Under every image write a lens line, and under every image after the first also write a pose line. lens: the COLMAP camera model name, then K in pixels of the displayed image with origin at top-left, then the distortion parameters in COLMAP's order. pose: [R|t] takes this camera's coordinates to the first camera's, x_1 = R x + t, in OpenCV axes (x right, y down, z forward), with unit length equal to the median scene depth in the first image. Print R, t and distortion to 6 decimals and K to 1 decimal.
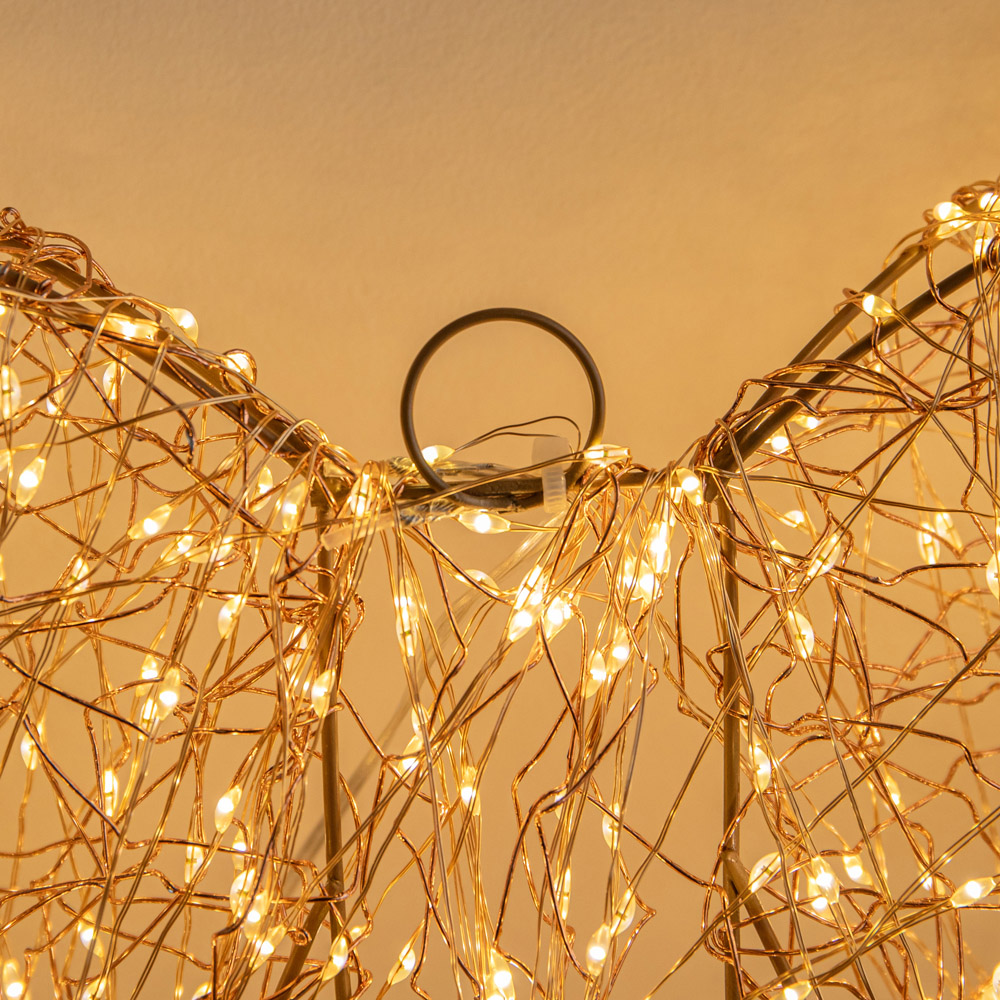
lens RADIAL K [[3089.1, 0, 500.0], [0, 3089.1, 500.0], [0, 0, 1]] dist [-0.039121, 0.339498]
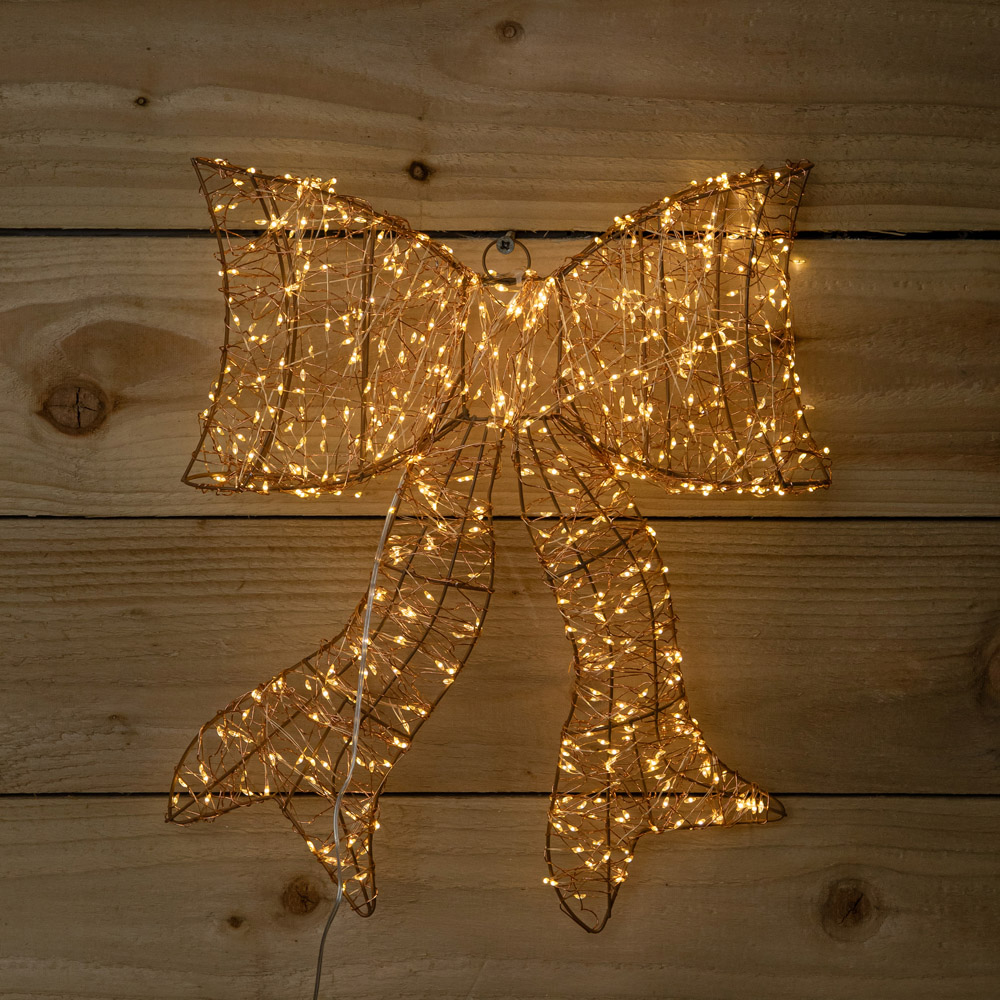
lens RADIAL K [[2992.7, 0, 500.0], [0, 2992.7, 500.0], [0, 0, 1]] dist [-0.011458, 0.427060]
pose [[0.998108, 0.040117, 0.046587, -0.183656], [-0.042063, 0.998250, 0.041562, 0.124221], [-0.044839, -0.043443, 0.998049, -3.024515]]
